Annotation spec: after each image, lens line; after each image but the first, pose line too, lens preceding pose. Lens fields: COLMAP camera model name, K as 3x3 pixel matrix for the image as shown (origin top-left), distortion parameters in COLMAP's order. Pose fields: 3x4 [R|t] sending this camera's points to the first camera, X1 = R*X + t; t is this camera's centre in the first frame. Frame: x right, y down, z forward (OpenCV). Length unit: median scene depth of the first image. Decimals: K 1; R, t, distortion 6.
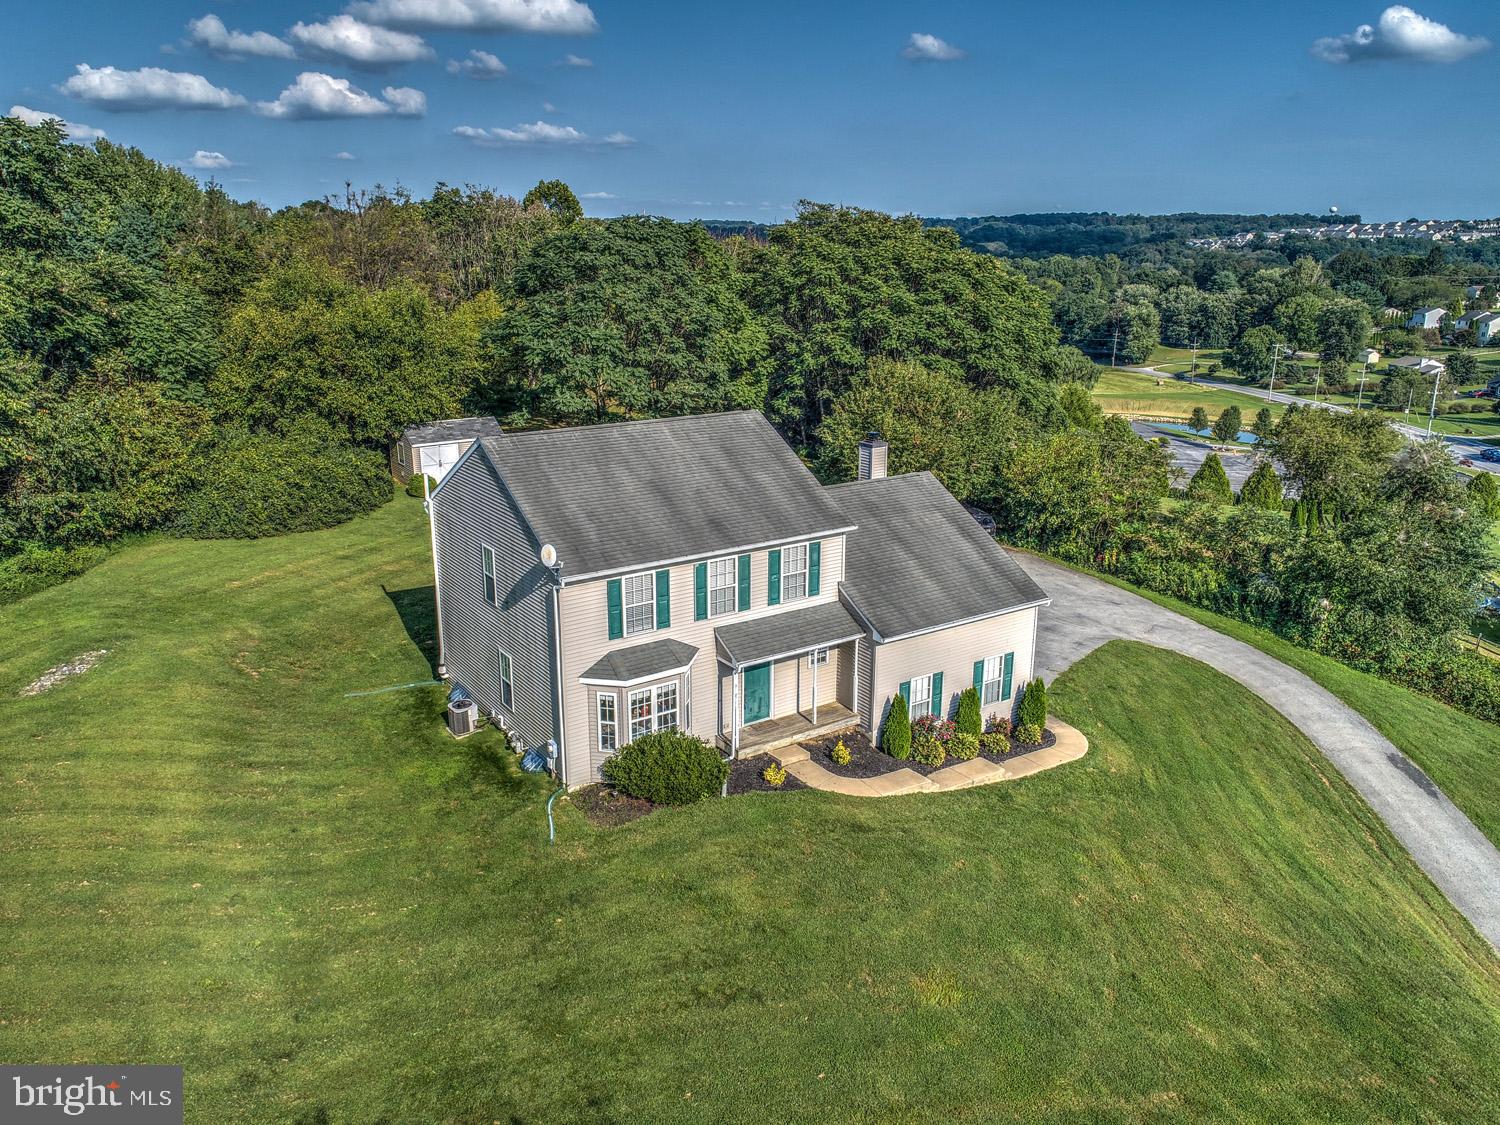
lens RADIAL K [[1127.1, 0, 747.5], [0, 1127.1, 567.8], [0, 0, 1]] dist [-0.001602, -0.004529]
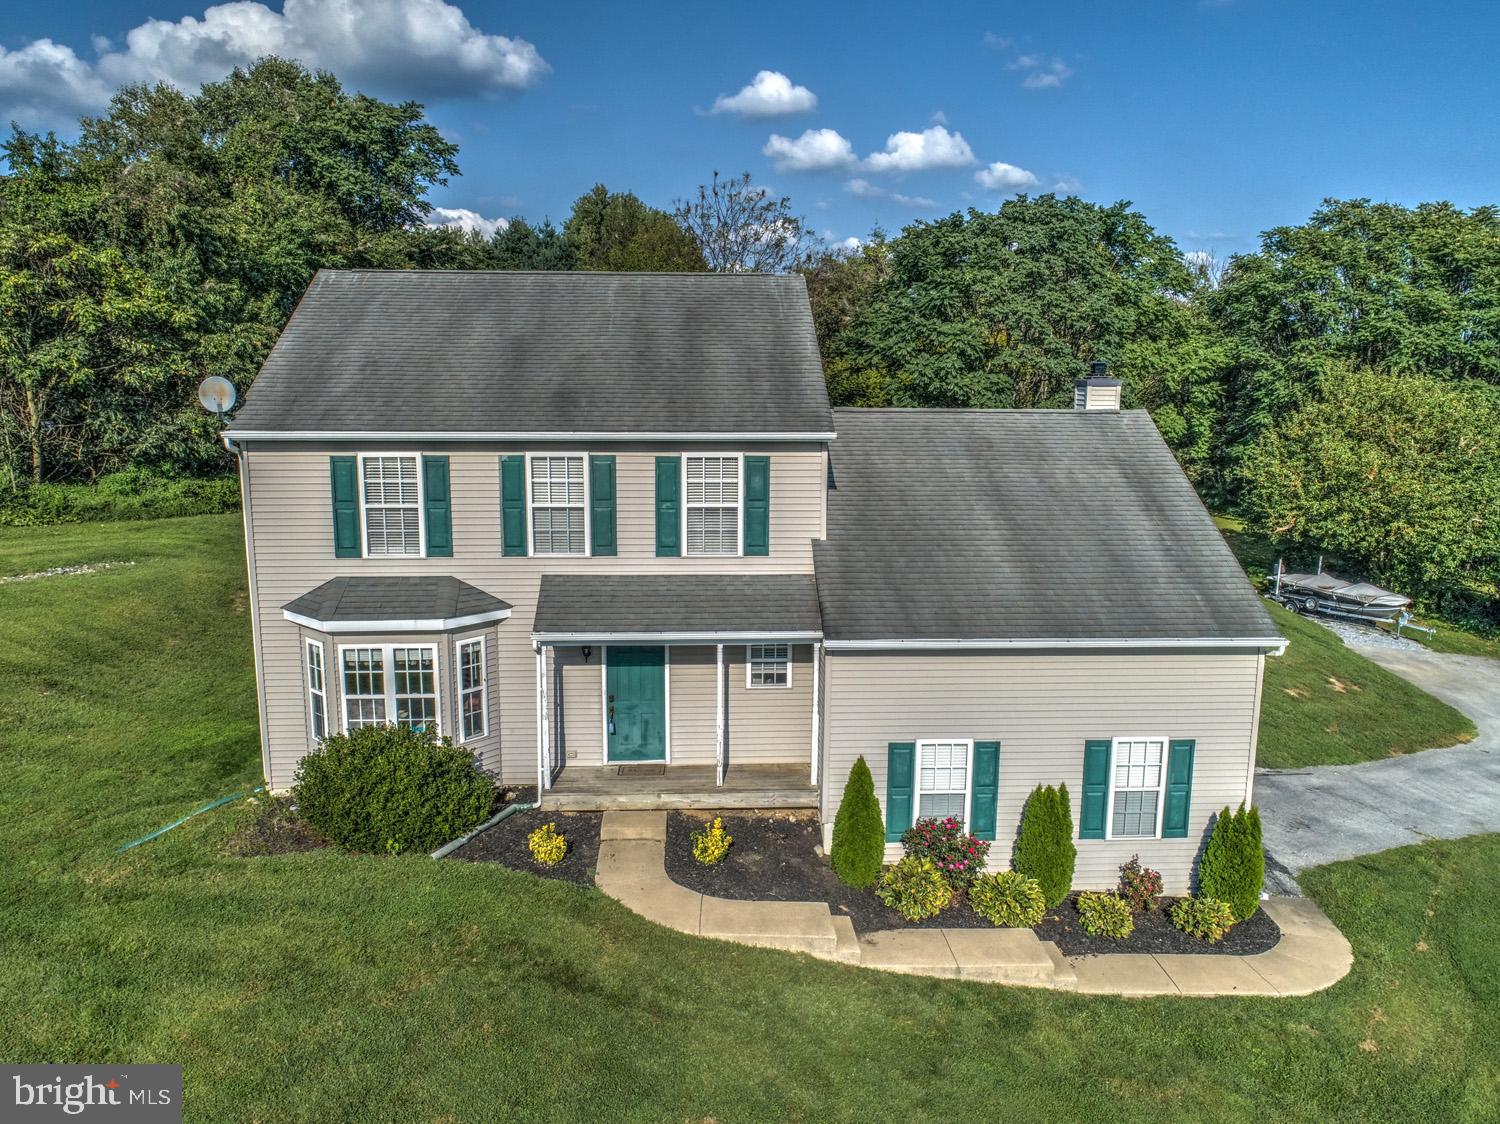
lens RADIAL K [[1127.1, 0, 747.5], [0, 1127.1, 567.3], [0, 0, 1]] dist [-0.001602, -0.004529]
pose [[0.855590, 0.097803, -0.508331, 0.347301], [-0.150769, 0.986498, -0.063961, 0.068532], [0.495212, 0.131365, 0.858783, 0.533778]]
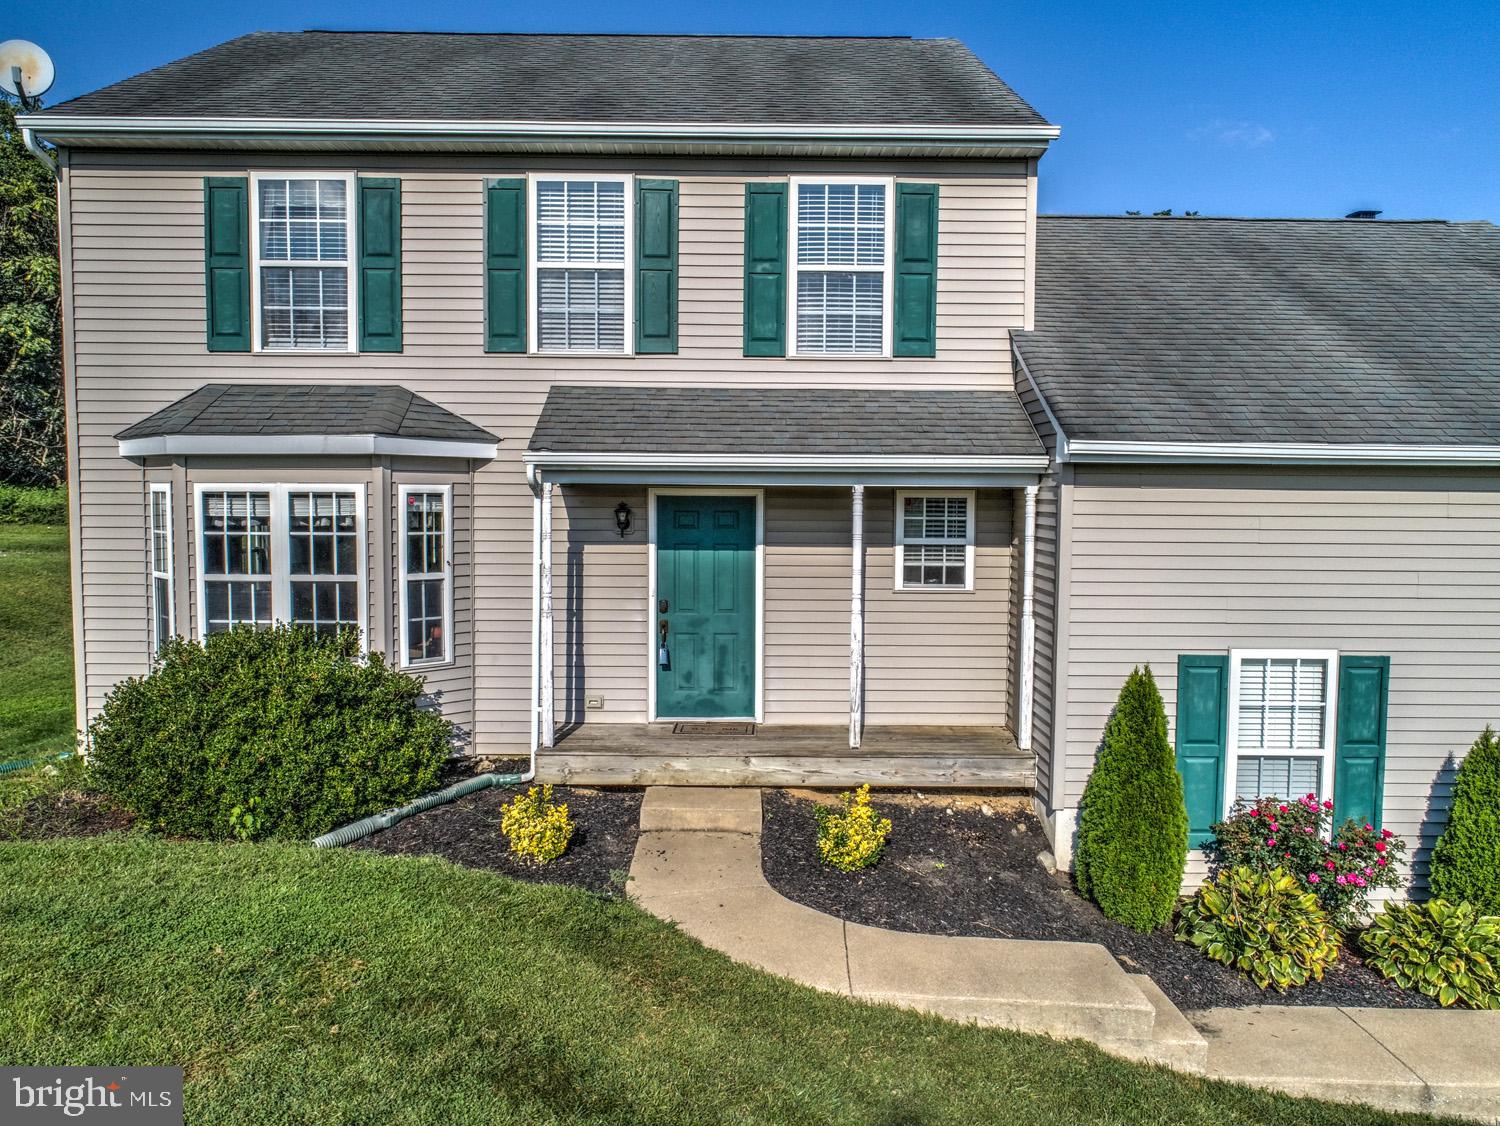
lens RADIAL K [[1127.1, 0, 747.5], [0, 1127.1, 568.3], [0, 0, 1]] dist [-0.001602, -0.004529]
pose [[0.830682, 0.040101, -0.555301, 0.207830], [-0.163498, 0.970996, -0.174458, 0.153057], [0.532199, 0.235709, 0.813146, 0.741150]]
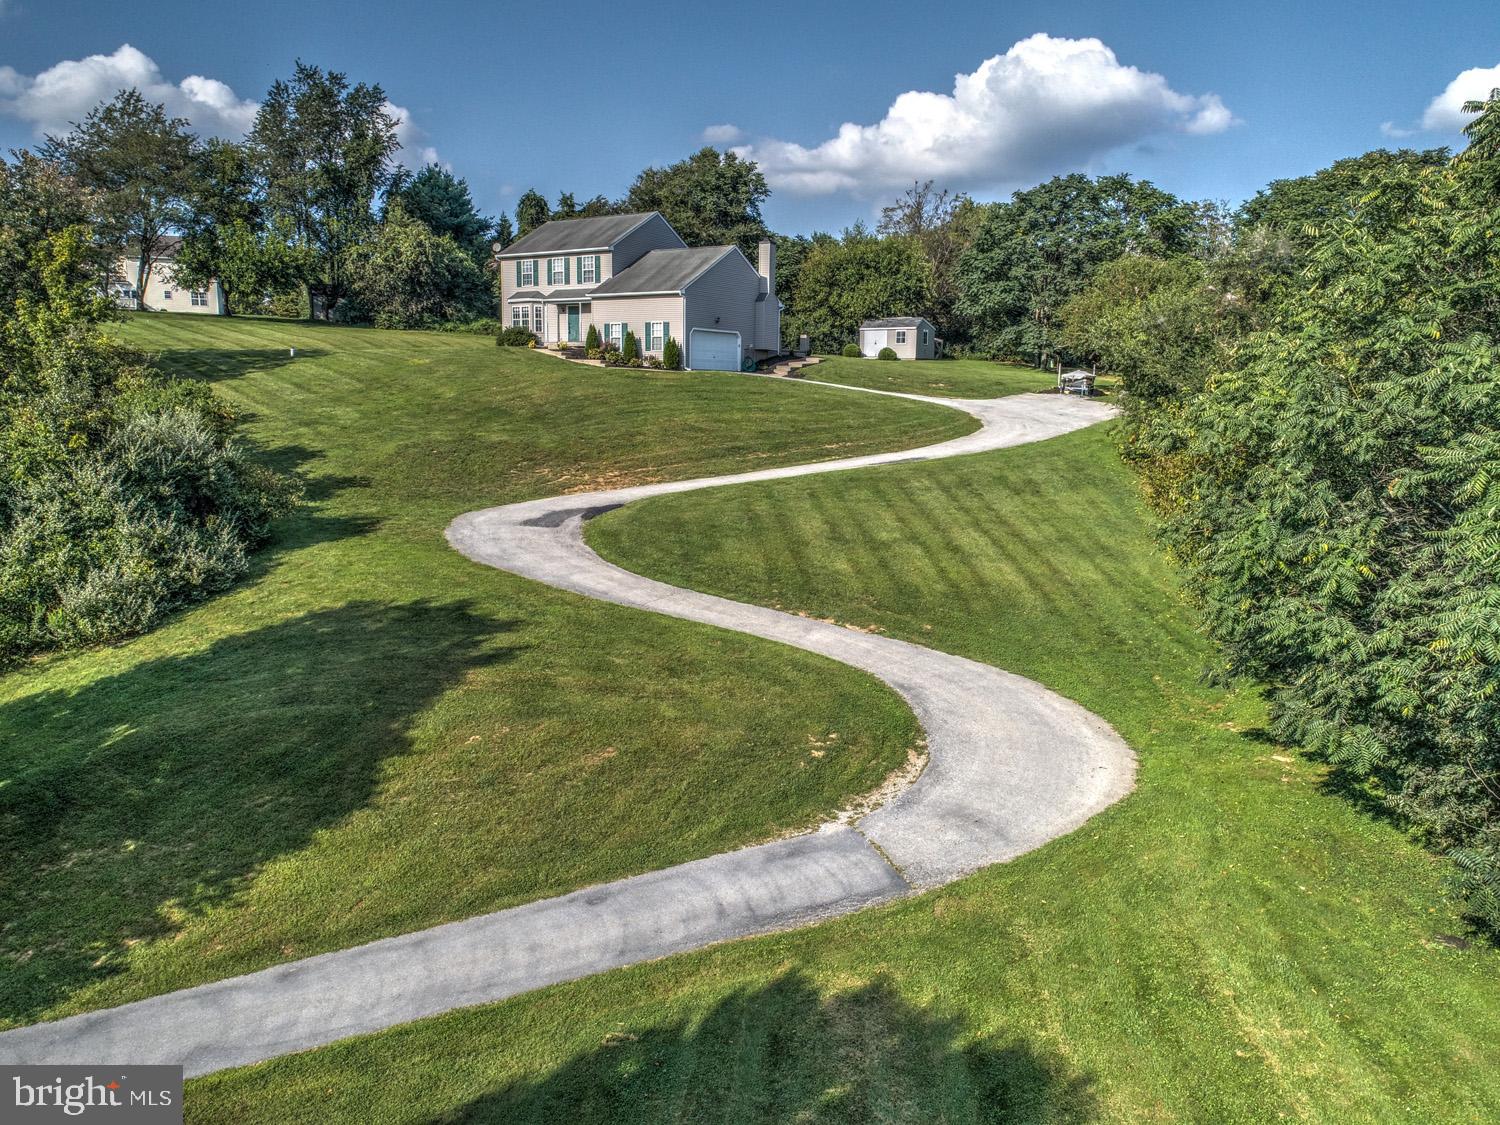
lens RADIAL K [[1127.1, 0, 747.5], [0, 1127.1, 567.8], [0, 0, 1]] dist [-0.001602, -0.004529]
pose [[0.397732, 0.145792, -0.905844, 2.214037], [-0.269360, 0.962343, 0.036617, 0.395257], [0.877072, 0.229434, 0.422025, 0.490192]]
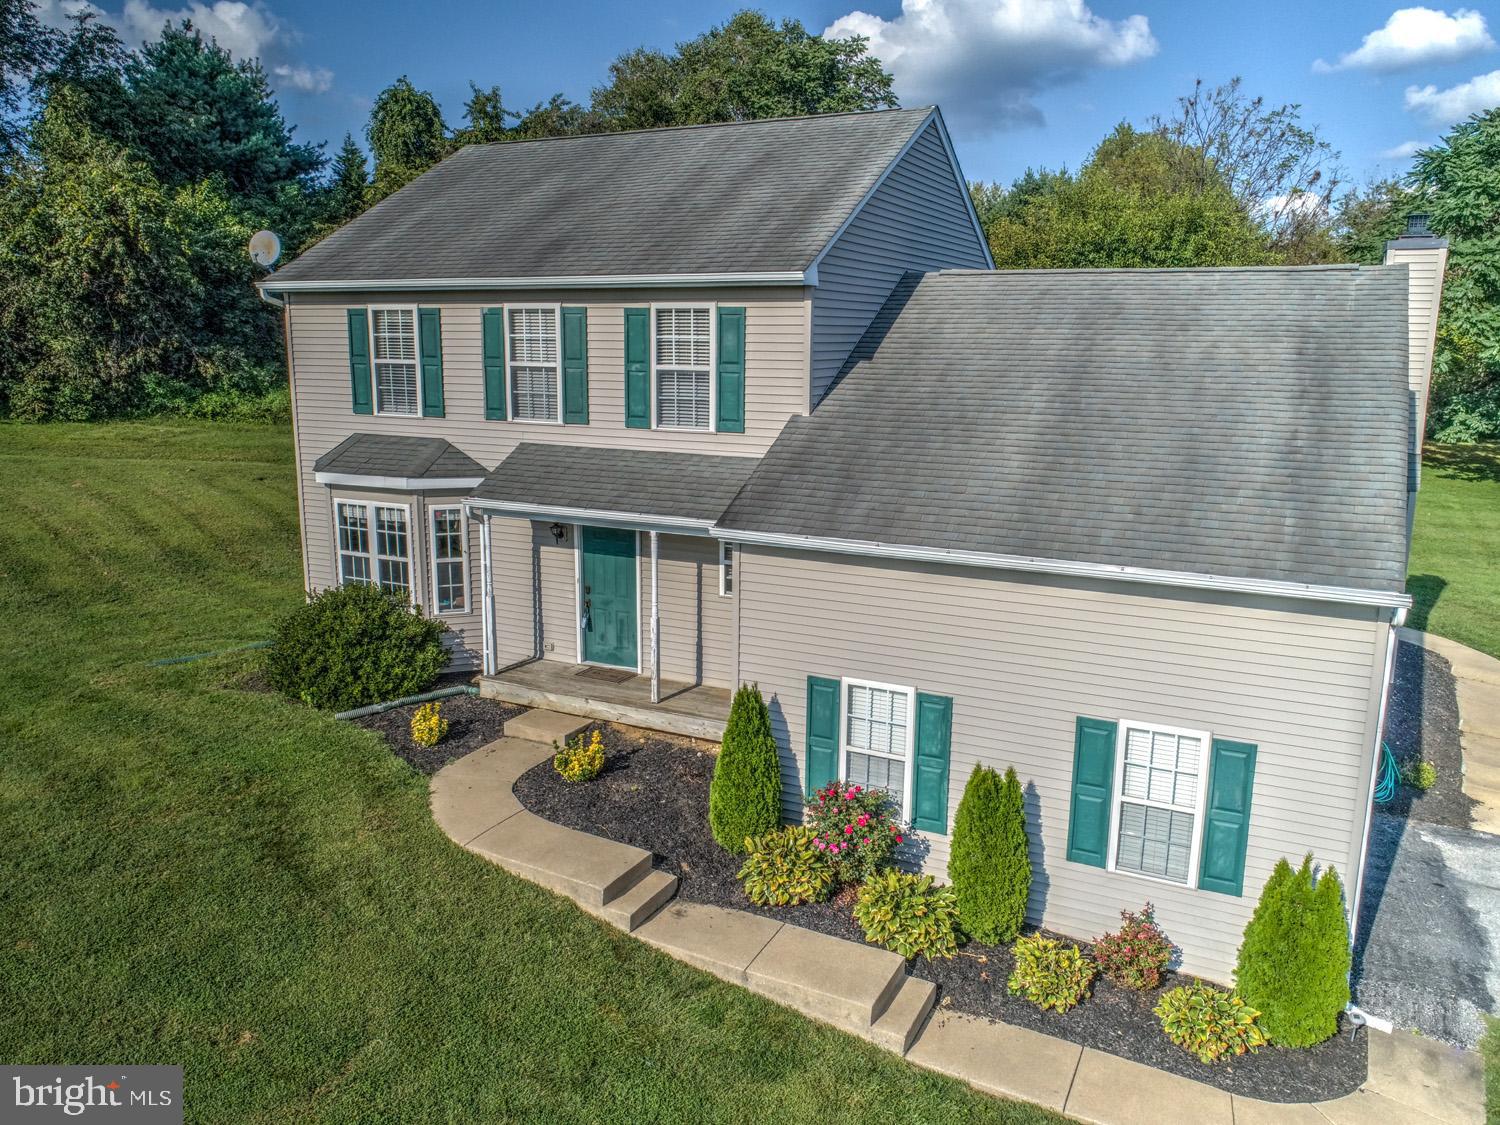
lens RADIAL K [[1127.1, 0, 747.5], [0, 1127.1, 567.8], [0, 0, 1]] dist [-0.001602, -0.004529]
pose [[0.485837, 0.178761, -0.855574, 0.471970], [-0.254484, 0.965384, 0.057196, 0.051053], [0.836182, 0.189942, 0.514512, 0.802589]]
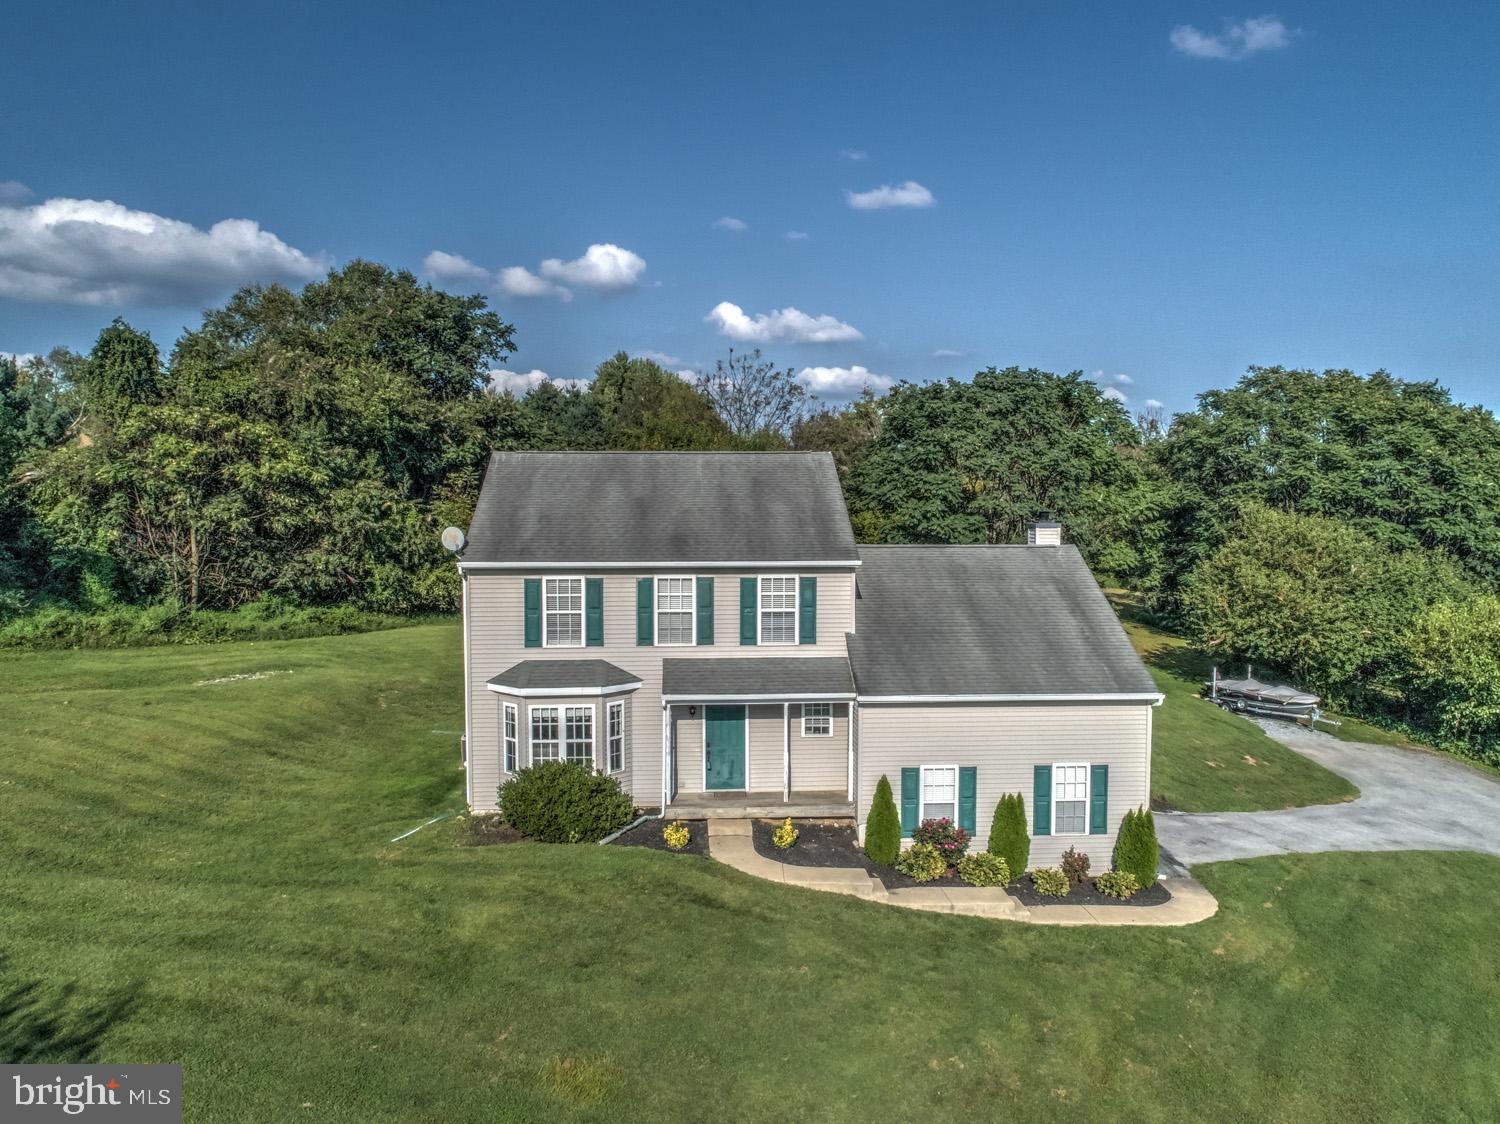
lens RADIAL K [[1124.1, 0, 747.8], [0, 1124.1, 566.6], [0, 0, 1]] dist [-0.004070, 0.001562]
pose [[0.860672, 0.028491, -0.508362, 0.446502], [-0.141791, 0.972349, -0.185562, 0.131045], [0.489019, 0.231789, 0.840913, 0.284701]]
